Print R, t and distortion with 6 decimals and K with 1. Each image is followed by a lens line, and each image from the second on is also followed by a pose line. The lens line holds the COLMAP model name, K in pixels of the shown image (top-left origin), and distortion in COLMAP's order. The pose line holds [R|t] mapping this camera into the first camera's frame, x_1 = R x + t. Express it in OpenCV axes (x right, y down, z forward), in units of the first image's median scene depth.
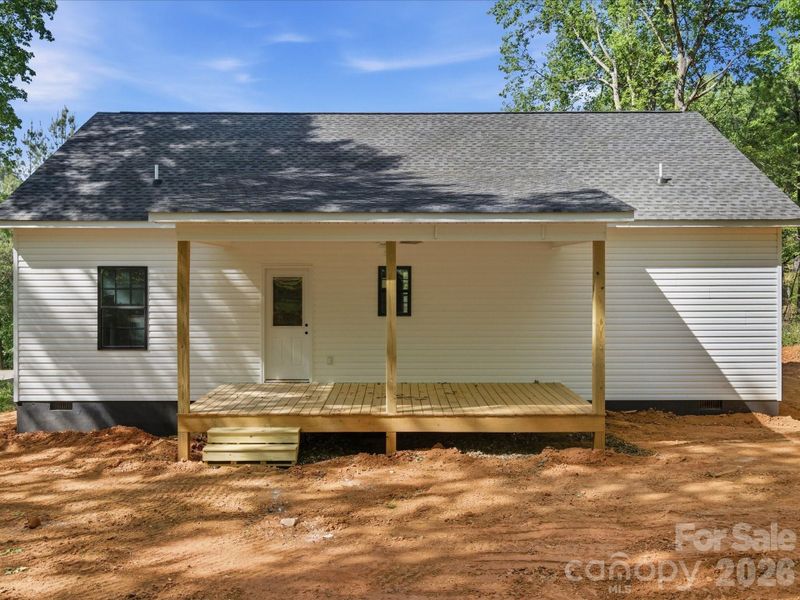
lens RADIAL K [[699.4, 0, 400.0], [0, 699.4, 300.0], [0, 0, 1]] dist [-0.001230, 0.003518]
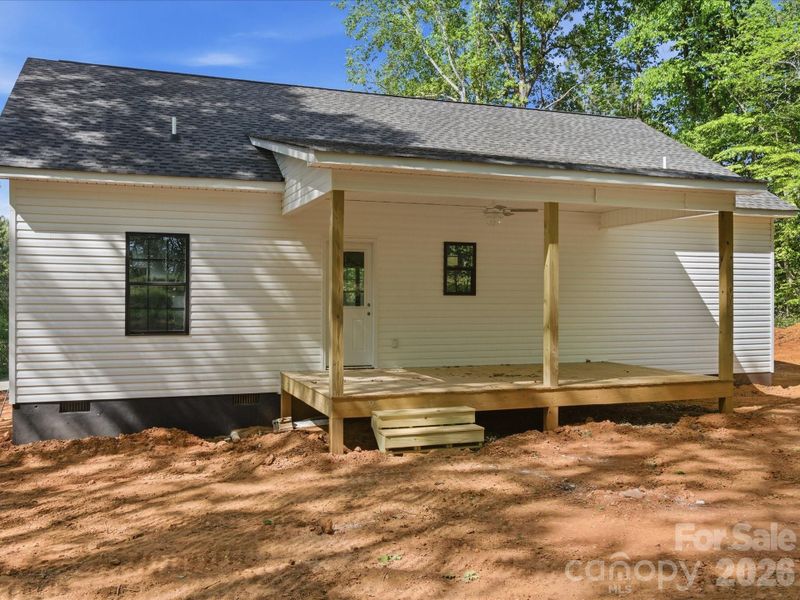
lens RADIAL K [[688.4, 0, 400.0], [0, 688.4, 300.0], [0, 0, 1]] dist [-0.011379, -0.002847]
pose [[0.947611, 0.001659, 0.319423, -0.385727], [0.006085, 0.999711, -0.023242, 0.051139], [-0.319369, 0.023968, 0.947327, 0.147568]]
